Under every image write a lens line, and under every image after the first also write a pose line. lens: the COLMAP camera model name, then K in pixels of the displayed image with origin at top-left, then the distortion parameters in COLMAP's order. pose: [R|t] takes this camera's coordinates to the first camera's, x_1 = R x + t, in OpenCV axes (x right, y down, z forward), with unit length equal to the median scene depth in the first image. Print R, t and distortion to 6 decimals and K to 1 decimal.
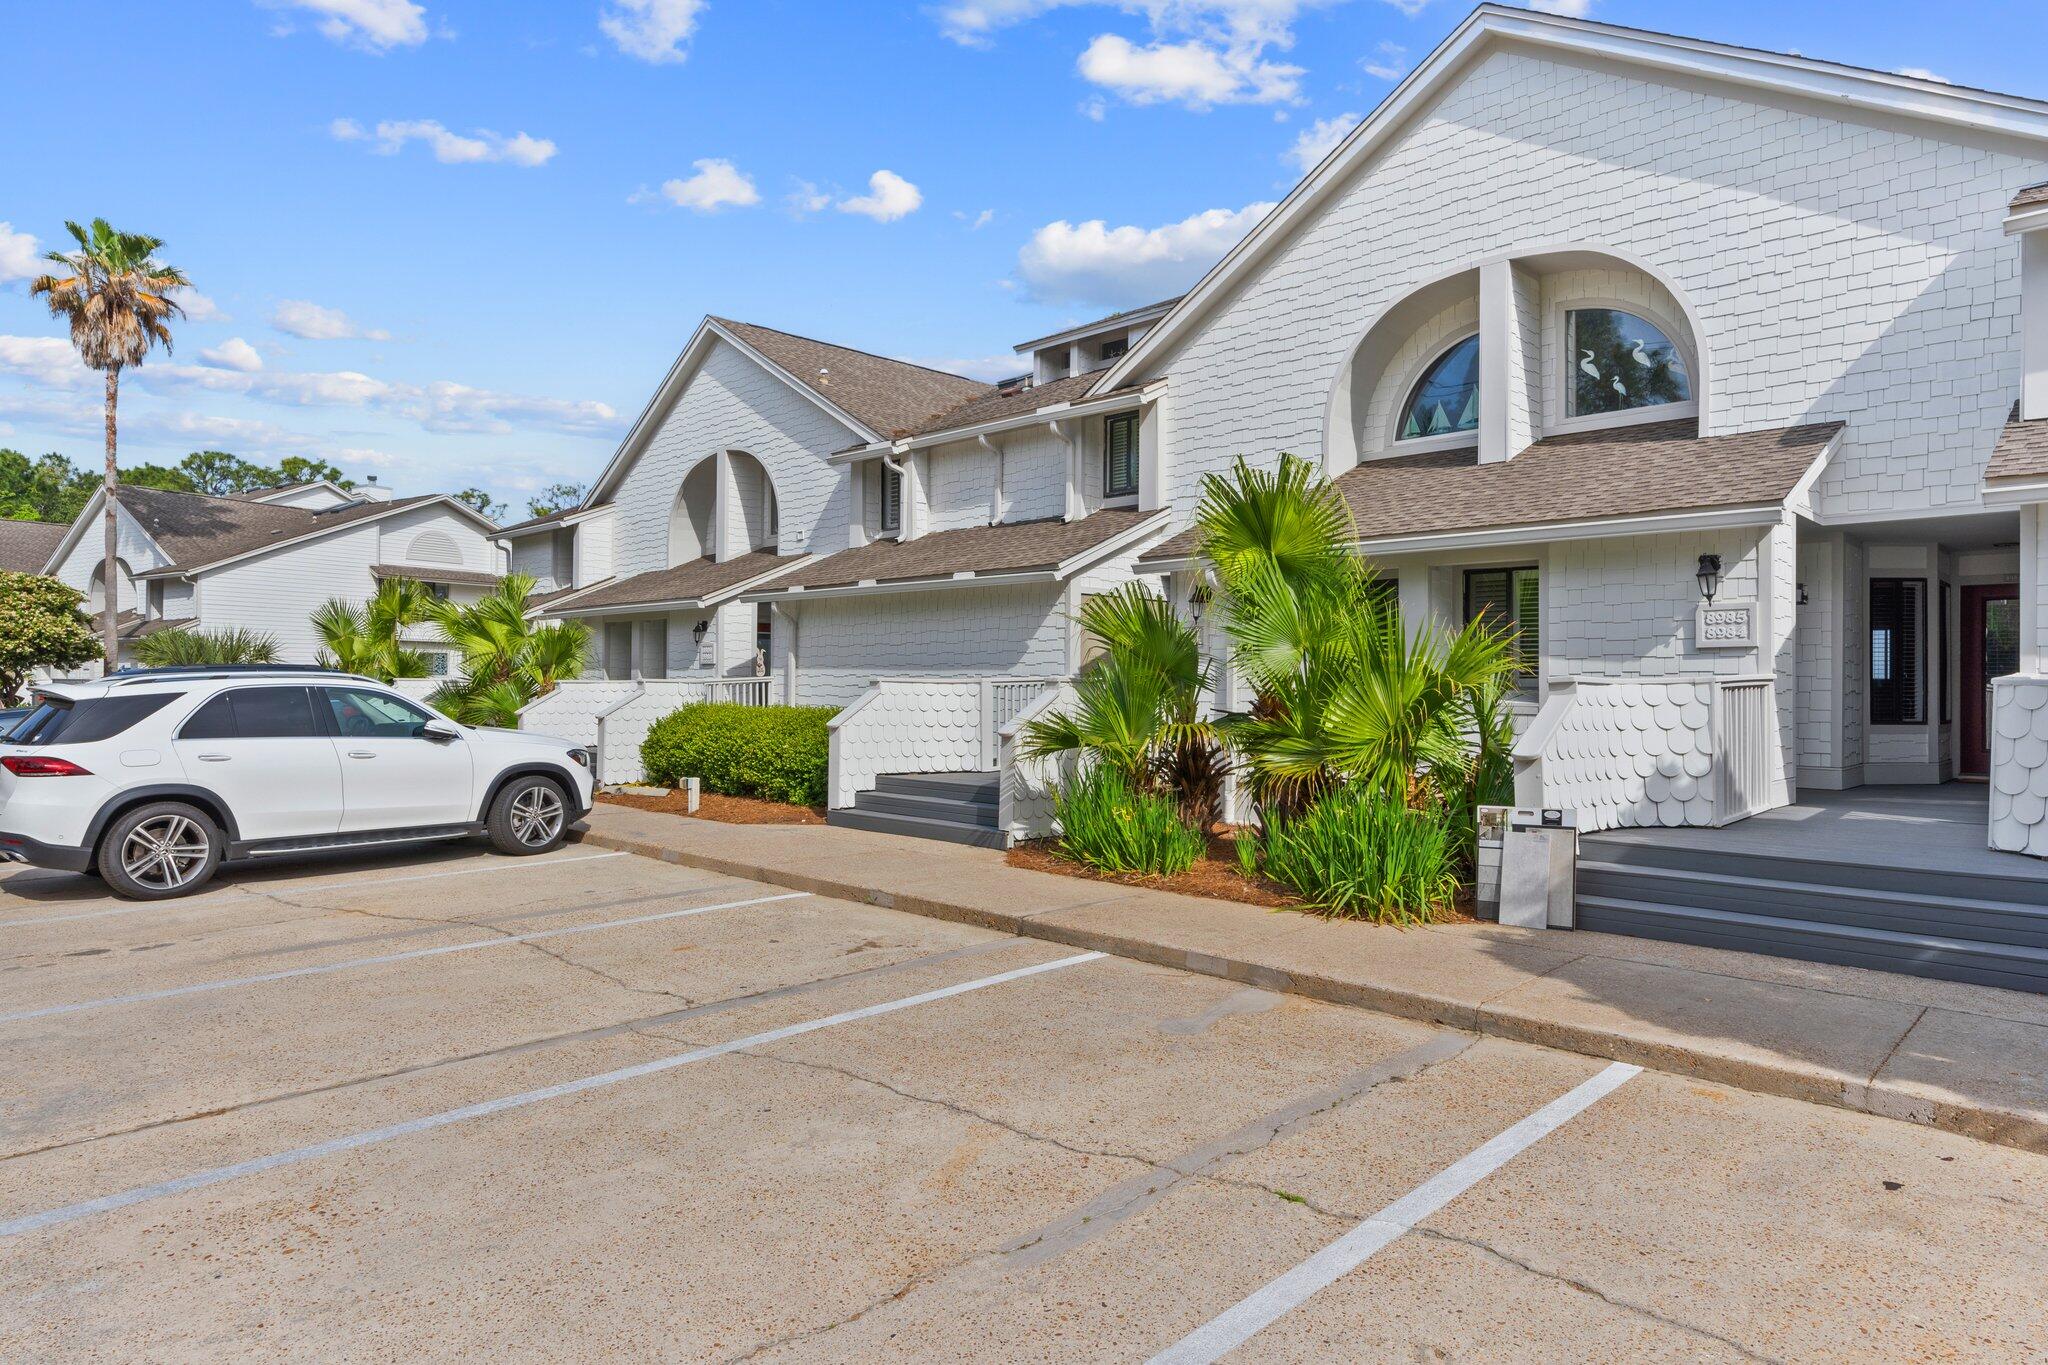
lens RADIAL K [[1208.0, 0, 1024.0], [0, 1208.0, 682.5], [0, 0, 1]] dist [-0.001294, 0.002196]
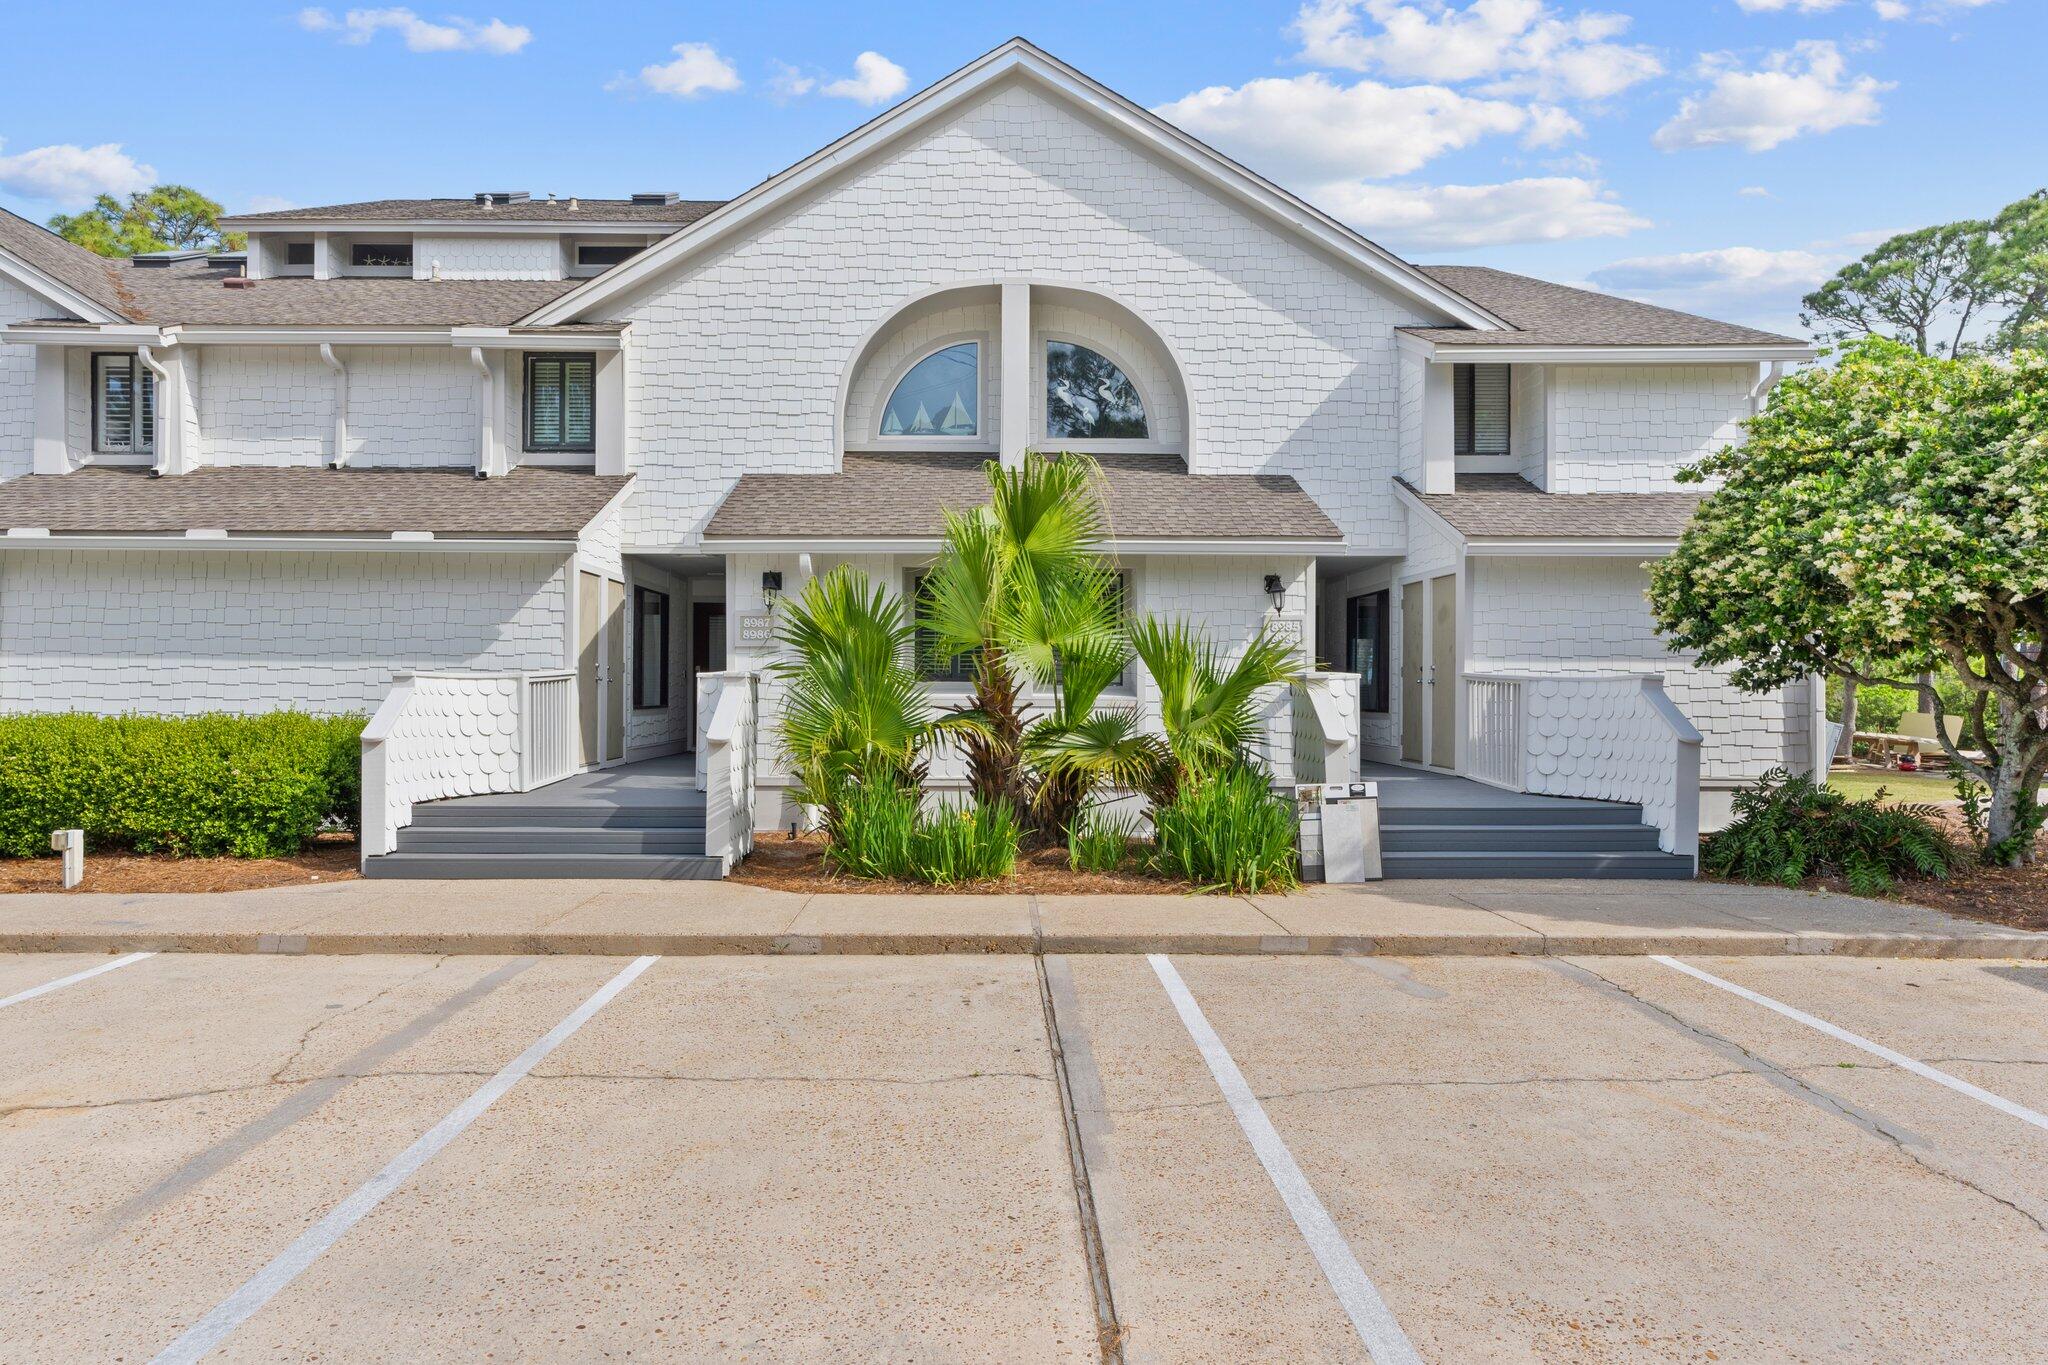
lens RADIAL K [[1297.2, 0, 1017.7], [0, 1297.2, 692.8], [0, 0, 1]] dist [-0.000261, -0.000330]
pose [[0.705062, -0.007143, 0.709109, -0.477306], [-0.000878, 0.999940, 0.010945, 0.000249], [-0.709145, -0.008340, 0.705014, 0.213951]]
